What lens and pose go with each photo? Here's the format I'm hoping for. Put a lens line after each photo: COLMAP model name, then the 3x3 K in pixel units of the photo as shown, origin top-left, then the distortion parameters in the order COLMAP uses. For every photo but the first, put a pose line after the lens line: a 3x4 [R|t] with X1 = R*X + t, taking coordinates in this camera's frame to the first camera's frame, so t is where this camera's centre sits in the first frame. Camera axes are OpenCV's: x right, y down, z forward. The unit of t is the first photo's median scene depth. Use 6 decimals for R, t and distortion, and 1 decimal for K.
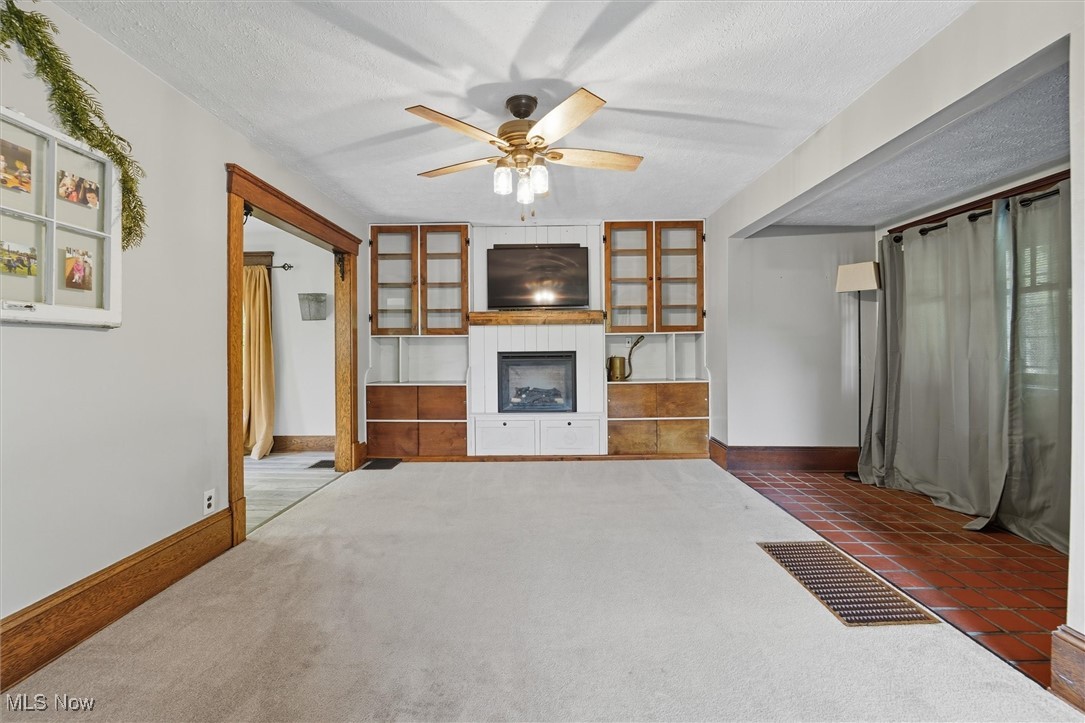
lens RADIAL K [[466.0, 0, 541.1], [0, 466.0, 349.8], [0, 0, 1]] dist [-0.022295, 0.000182]
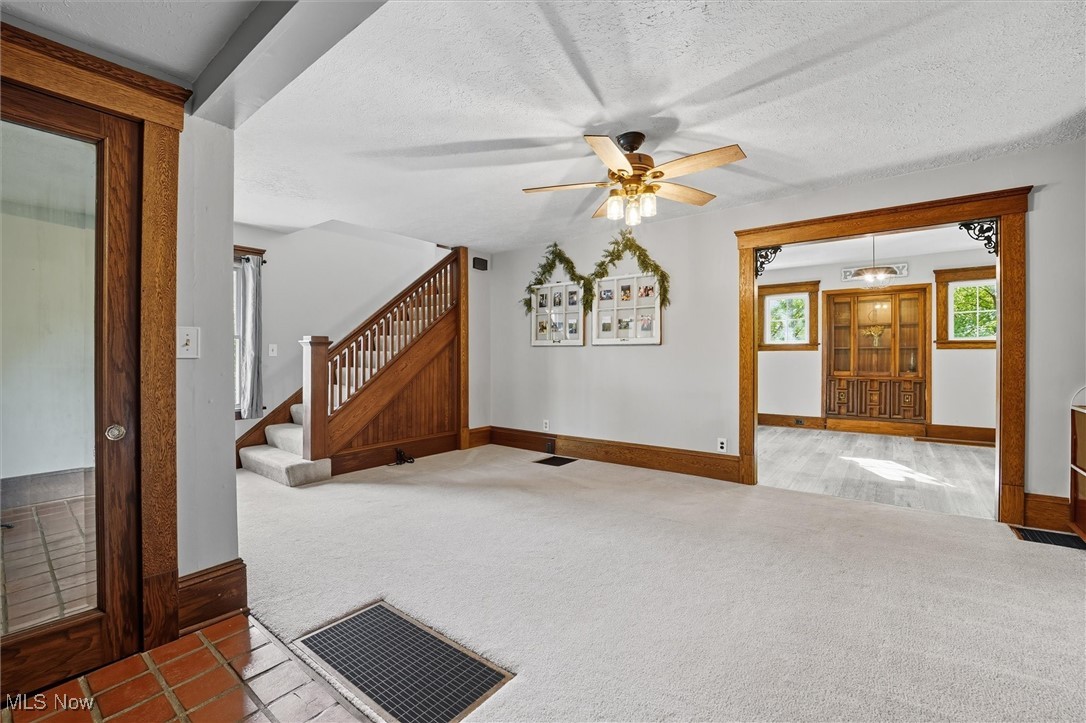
lens RADIAL K [[448.6, 0, 528.7], [0, 448.6, 362.1], [0, 0, 1]] dist [-0.000524, 0.000008]
pose [[-0.623493, 0.005815, -0.781807, 0.543587], [-0.001203, 0.999964, 0.008396, 0.010370], [0.781828, 0.006175, -0.623464, 0.817046]]
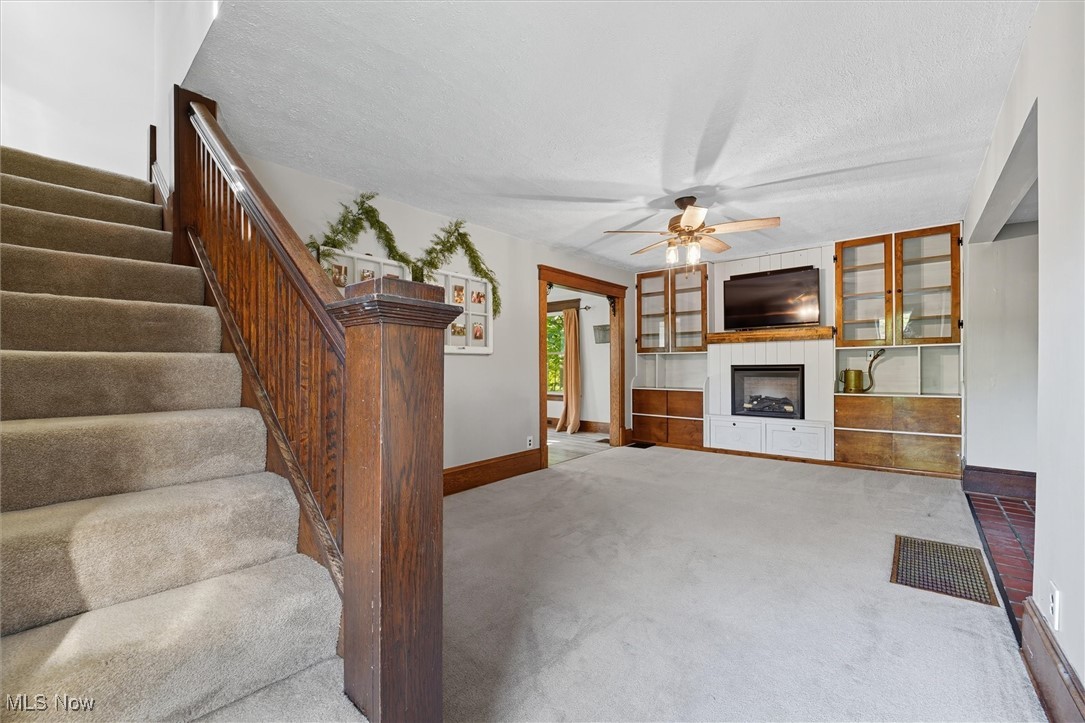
lens RADIAL K [[448.2, 0, 528.2], [0, 448.2, 362.1], [0, 0, 1]] dist [-0.000524, 0.000008]
pose [[0.750317, -0.003522, -0.661069, 0.290397], [0.002899, 0.999994, -0.002038, -0.002564], [0.661072, -0.000388, 0.750322, -0.234596]]
